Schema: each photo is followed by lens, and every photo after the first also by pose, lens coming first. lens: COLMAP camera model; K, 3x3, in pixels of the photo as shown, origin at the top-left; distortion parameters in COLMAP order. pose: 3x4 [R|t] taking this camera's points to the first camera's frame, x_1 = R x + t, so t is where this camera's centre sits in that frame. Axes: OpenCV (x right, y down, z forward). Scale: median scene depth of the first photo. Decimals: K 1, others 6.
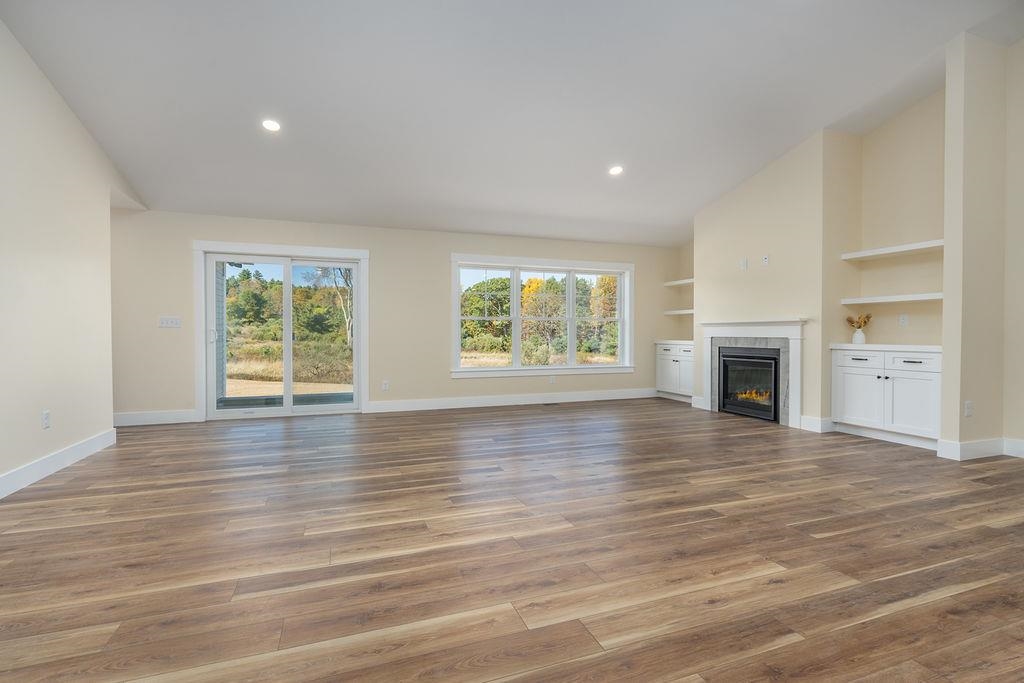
lens RADIAL K [[467.9, 0, 511.0], [0, 467.9, 338.9], [0, 0, 1]] dist [-0.002394, 0.000263]
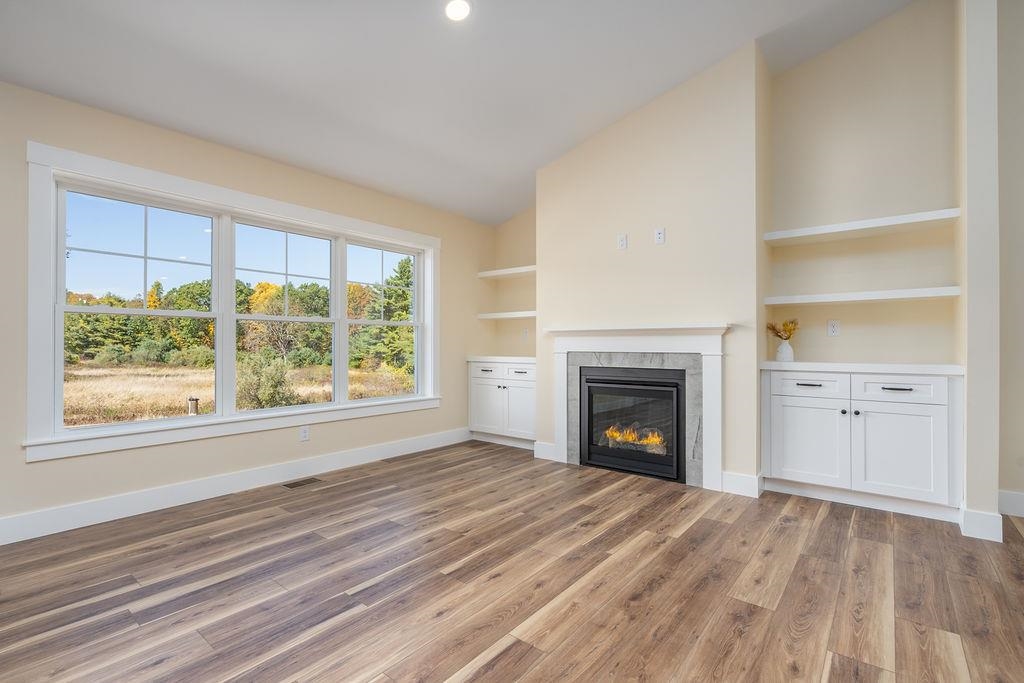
lens RADIAL K [[467.9, 0, 513.3], [0, 467.9, 342.1], [0, 0, 1]] dist [-0.002394, 0.000263]
pose [[0.859077, 0.003616, 0.511834, 0.023149], [0.005691, 0.999846, -0.016615, -0.007486], [-0.511815, 0.017187, 0.858924, 0.482040]]
